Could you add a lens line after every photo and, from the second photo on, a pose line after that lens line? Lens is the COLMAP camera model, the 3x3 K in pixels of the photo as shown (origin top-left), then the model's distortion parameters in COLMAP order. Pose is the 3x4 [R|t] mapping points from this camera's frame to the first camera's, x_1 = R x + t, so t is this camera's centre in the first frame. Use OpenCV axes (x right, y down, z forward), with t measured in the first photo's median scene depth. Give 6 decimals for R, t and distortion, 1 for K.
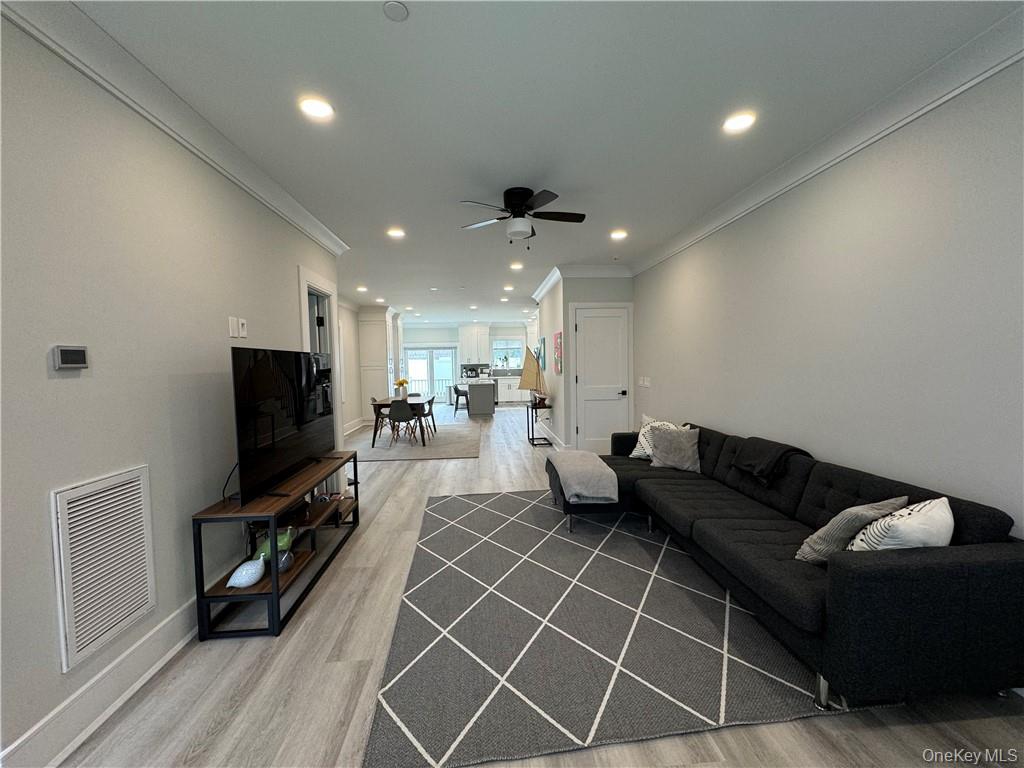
lens RADIAL K [[408.2, 0, 513.3], [0, 408.2, 382.5], [0, 0, 1]] dist [-0.002324, 0.000215]
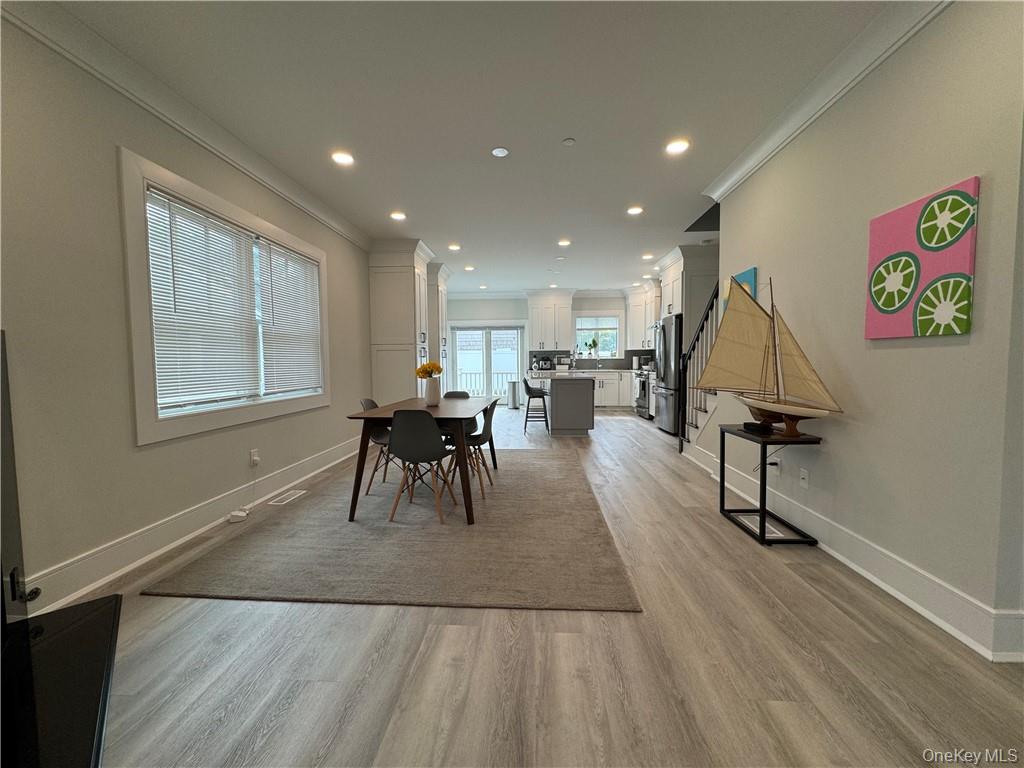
lens RADIAL K [[408.2, 0, 516.4], [0, 408.2, 387.7], [0, 0, 1]] dist [-0.002324, 0.000215]
pose [[0.992191, 0.020230, -0.123080, -0.150314], [-0.018130, 0.999671, 0.018160, 0.014023], [0.123407, -0.015787, 0.992231, 0.715472]]
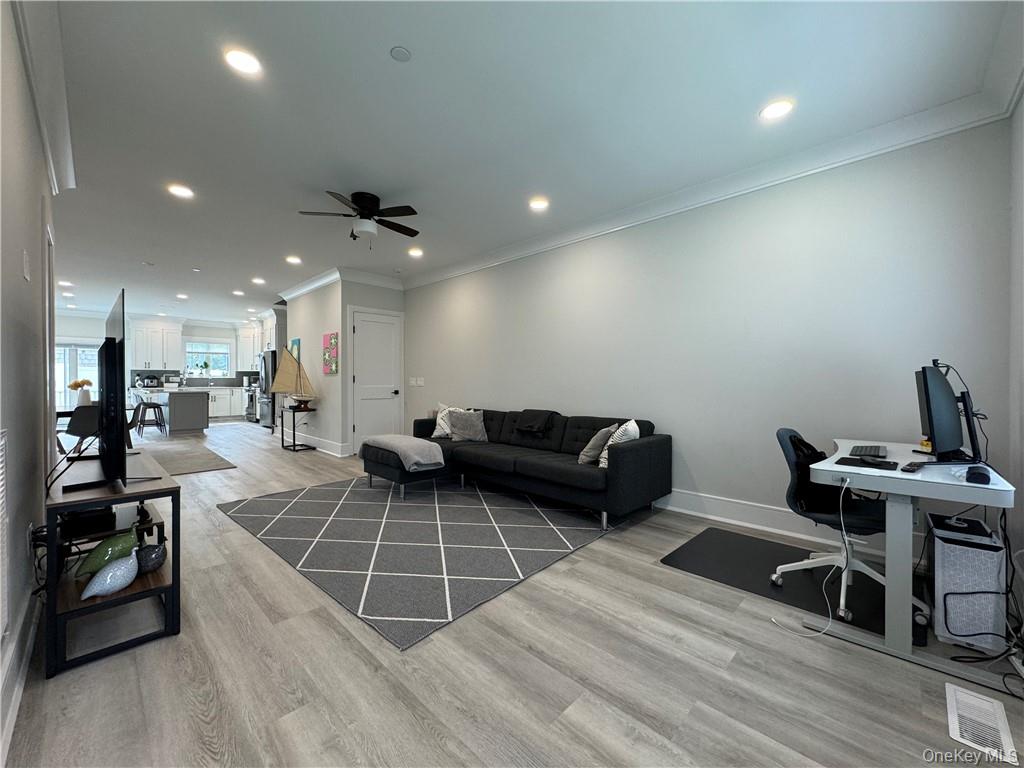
lens RADIAL K [[408.2, 0, 513.9], [0, 408.2, 381.5], [0, 0, 1]] dist [-0.002324, 0.000215]
pose [[0.749782, 0.018562, 0.661425, -0.228260], [0.016184, 0.998793, -0.046376, 0.053546], [-0.661487, 0.045477, 0.748576, -0.045928]]
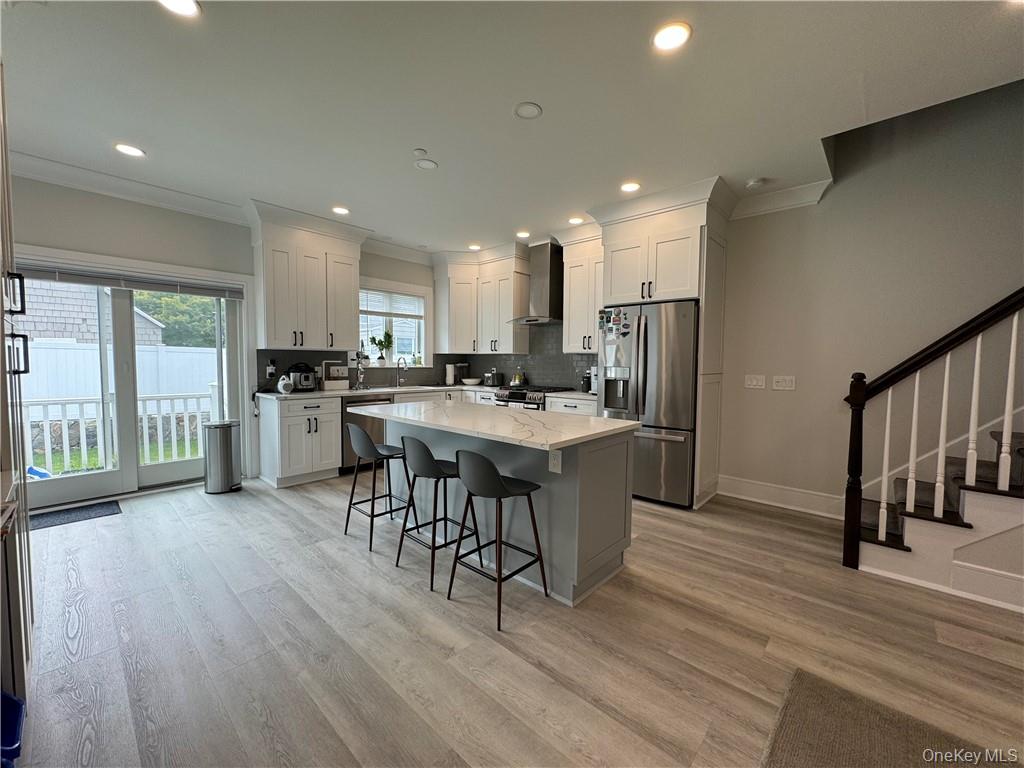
lens RADIAL K [[408.2, 0, 515.9], [0, 408.2, 385.7], [0, 0, 1]] dist [-0.002324, 0.000215]
pose [[0.731757, -0.015037, 0.681400, -0.464006], [0.011815, 0.999886, 0.009378, -0.042686], [-0.681464, 0.001189, 0.731851, 1.529448]]
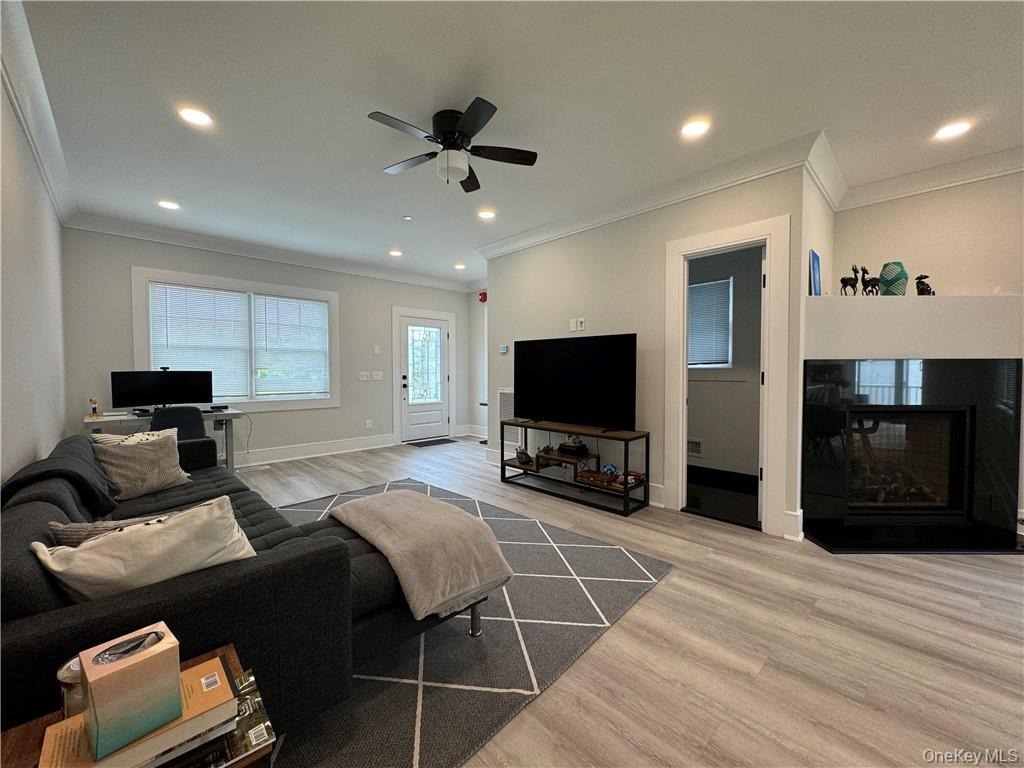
lens RADIAL K [[408.2, 0, 514.0], [0, 408.2, 382.2], [0, 0, 1]] dist [-0.002324, 0.000215]
pose [[-0.774574, 0.039542, -0.631246, 0.242535], [-0.015965, 0.996503, 0.082012, -0.017406], [0.632281, 0.073602, -0.771235, 0.955600]]
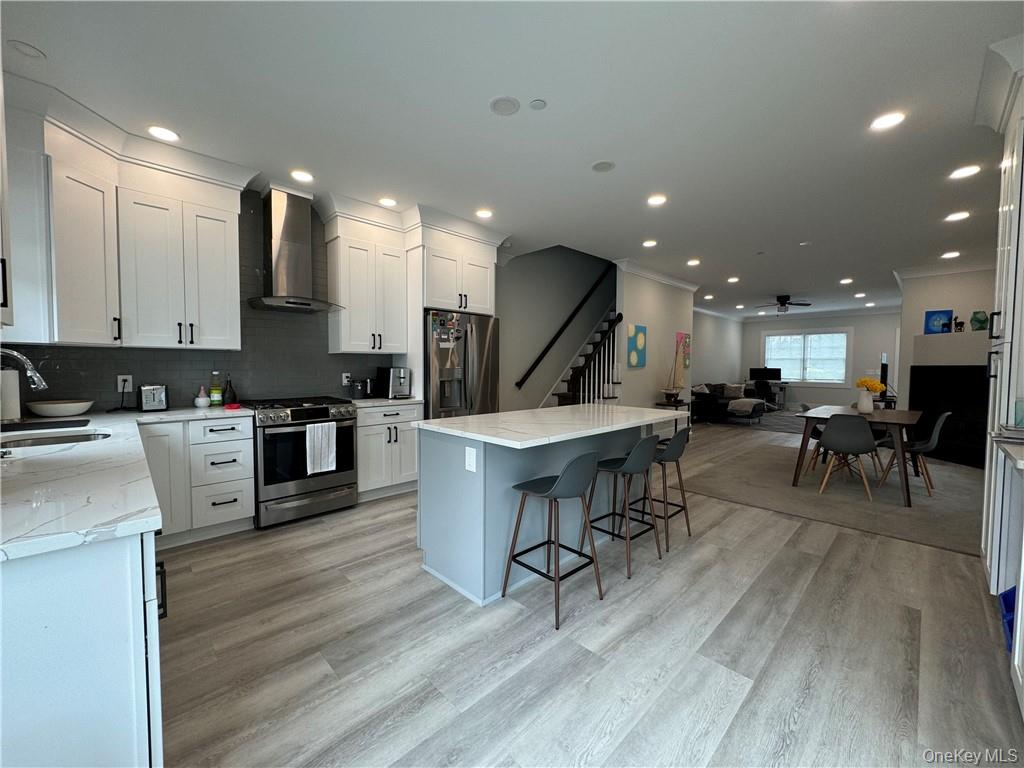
lens RADIAL K [[408.2, 0, 515.4], [0, 408.2, 381.5], [0, 0, 1]] dist [-0.002324, 0.000215]
pose [[-0.634834, -0.014870, 0.772506, -0.507088], [0.046807, 0.997238, 0.057662, -0.077071], [-0.771230, 0.072765, -0.632384, 2.247004]]
